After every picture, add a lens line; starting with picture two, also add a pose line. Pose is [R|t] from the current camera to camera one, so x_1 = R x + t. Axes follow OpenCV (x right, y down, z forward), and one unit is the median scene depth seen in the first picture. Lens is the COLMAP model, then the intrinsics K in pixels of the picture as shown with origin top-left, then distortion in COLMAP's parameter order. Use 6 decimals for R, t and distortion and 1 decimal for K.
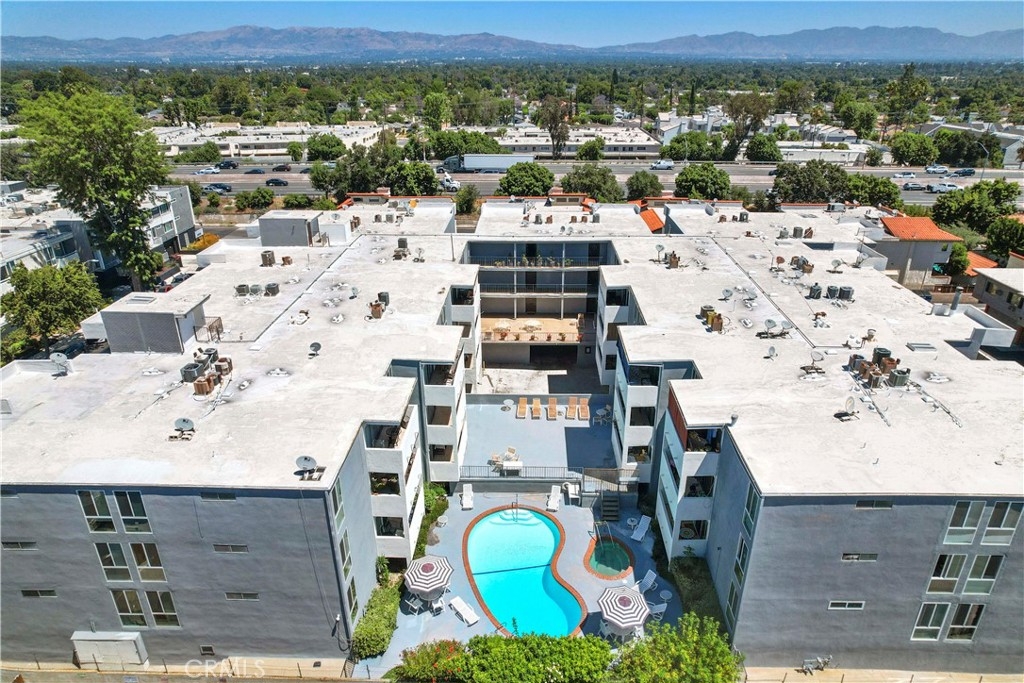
lens RADIAL K [[659.4, 0, 520.5], [0, 659.4, 337.5], [0, 0, 1]] dist [-0.089865, 0.085808]
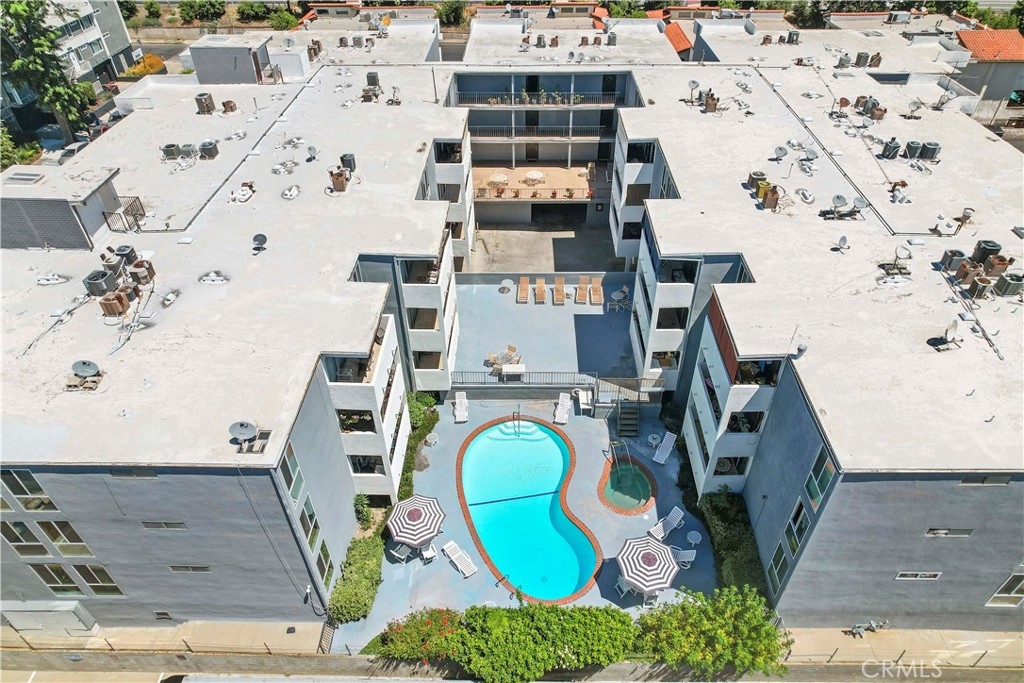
lens RADIAL K [[659.4, 0, 520.5], [0, 659.4, 337.5], [0, 0, 1]] dist [-0.089865, 0.085808]
pose [[0.999965, -0.007865, 0.002918, -0.005218], [0.006756, 0.961248, 0.275601, -0.080754], [-0.004973, -0.275571, 0.961268, 0.207406]]
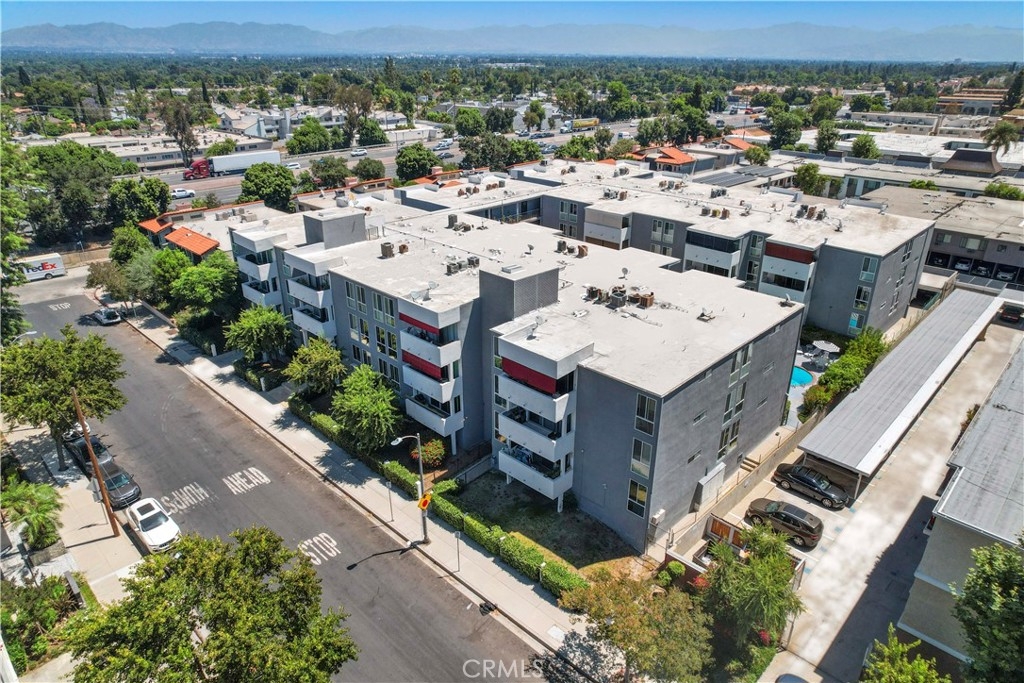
lens RADIAL K [[659.4, 0, 520.5], [0, 659.4, 337.5], [0, 0, 1]] dist [-0.089865, 0.085808]
pose [[0.674160, -0.289558, 0.679459, -1.356738], [0.284645, 0.950743, 0.122744, -0.078072], [-0.681532, 0.110655, 0.723374, 0.180170]]
